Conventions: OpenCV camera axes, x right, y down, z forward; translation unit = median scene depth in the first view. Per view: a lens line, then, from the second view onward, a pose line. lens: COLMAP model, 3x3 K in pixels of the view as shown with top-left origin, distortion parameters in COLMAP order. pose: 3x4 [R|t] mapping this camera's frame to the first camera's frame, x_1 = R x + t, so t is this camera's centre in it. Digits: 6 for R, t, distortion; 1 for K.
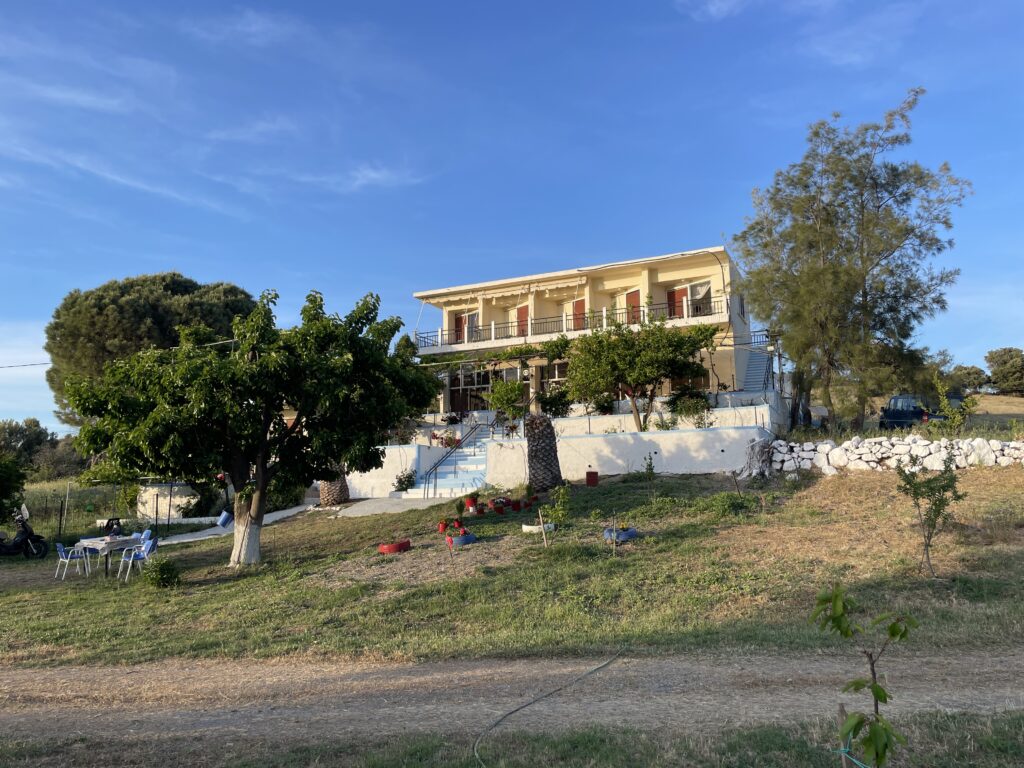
lens RADIAL K [[767.8, 0, 512.0], [0, 767.8, 384.0], [0, 0, 1]] dist [-0.000485, 0.004037]
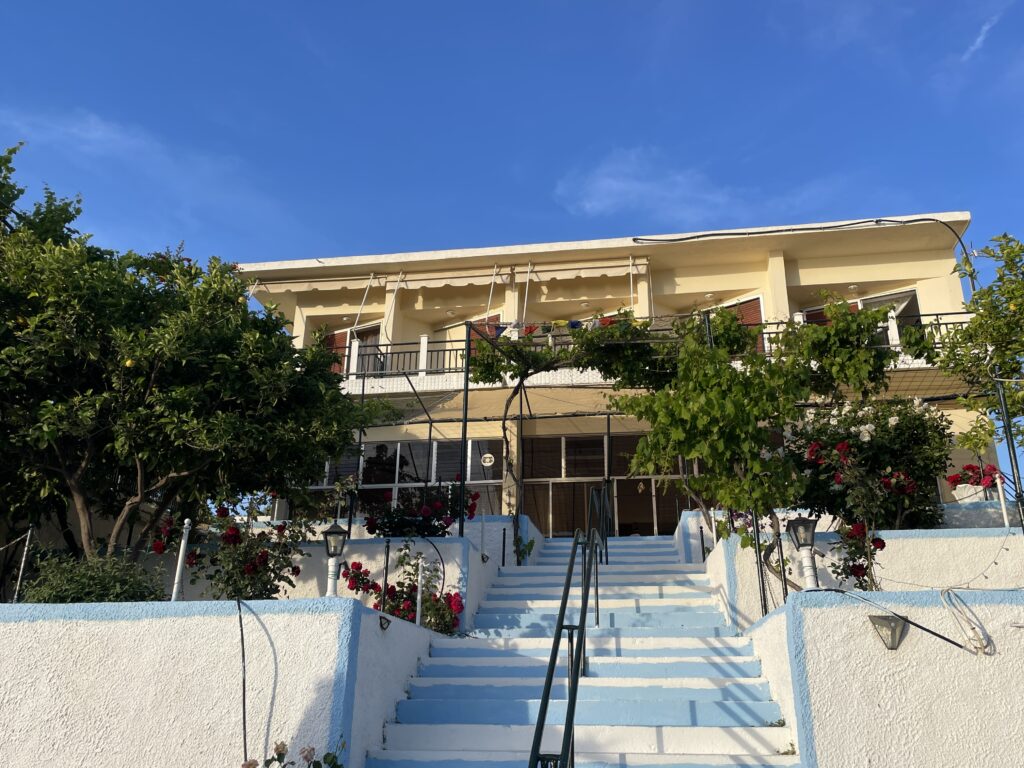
lens RADIAL K [[867.8, 0, 512.0], [0, 867.8, 384.0], [0, 0, 1]] dist [-0.000830, 0.000002]
pose [[0.953038, 0.124515, 0.276070, -0.111372], [-0.065497, 0.974739, -0.213527, 0.048768], [-0.295683, 0.185418, 0.937119, 0.523865]]
